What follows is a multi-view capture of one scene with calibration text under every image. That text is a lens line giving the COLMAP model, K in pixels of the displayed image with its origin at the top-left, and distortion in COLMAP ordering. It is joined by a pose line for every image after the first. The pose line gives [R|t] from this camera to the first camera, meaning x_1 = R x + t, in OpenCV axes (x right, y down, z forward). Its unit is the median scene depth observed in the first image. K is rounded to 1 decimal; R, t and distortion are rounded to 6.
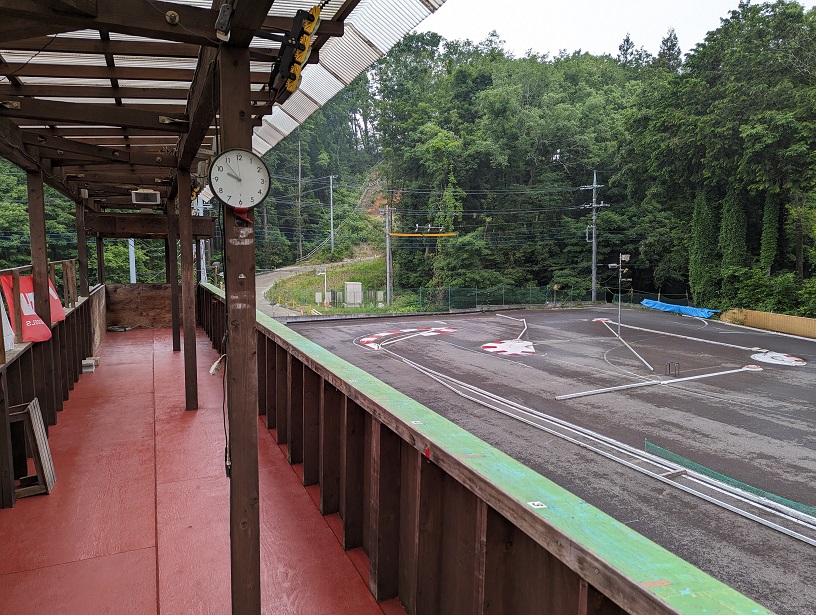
lens RADIAL K [[587.2, 0, 408.0], [0, 587.2, 307.5], [0, 0, 1]] dist [0.099607, -0.086237]
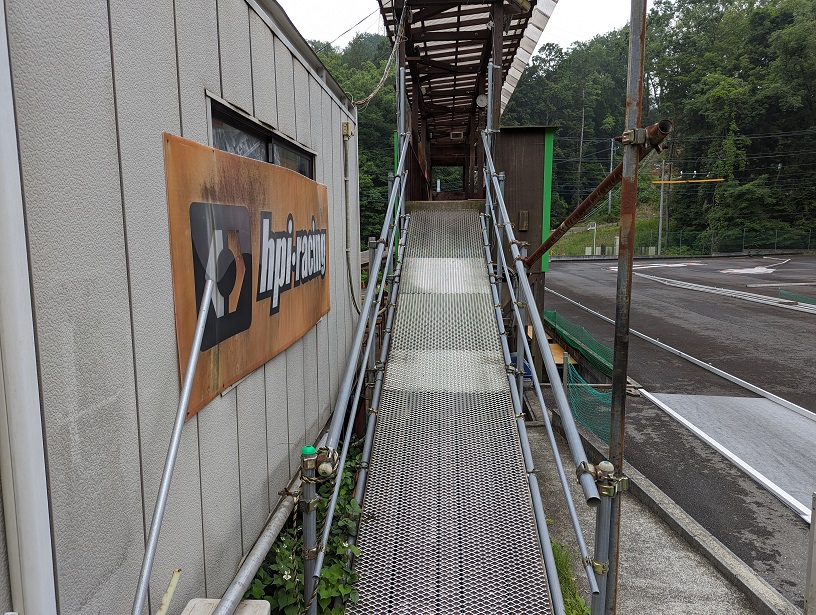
lens RADIAL K [[587.2, 0, 408.0], [0, 587.2, 307.5], [0, 0, 1]] dist [0.099607, -0.086237]
pose [[0.890416, 0.050075, -0.452384, 0.078457], [-0.031525, 0.998328, 0.048456, 0.066971], [0.454054, -0.028884, 0.890506, -0.195175]]
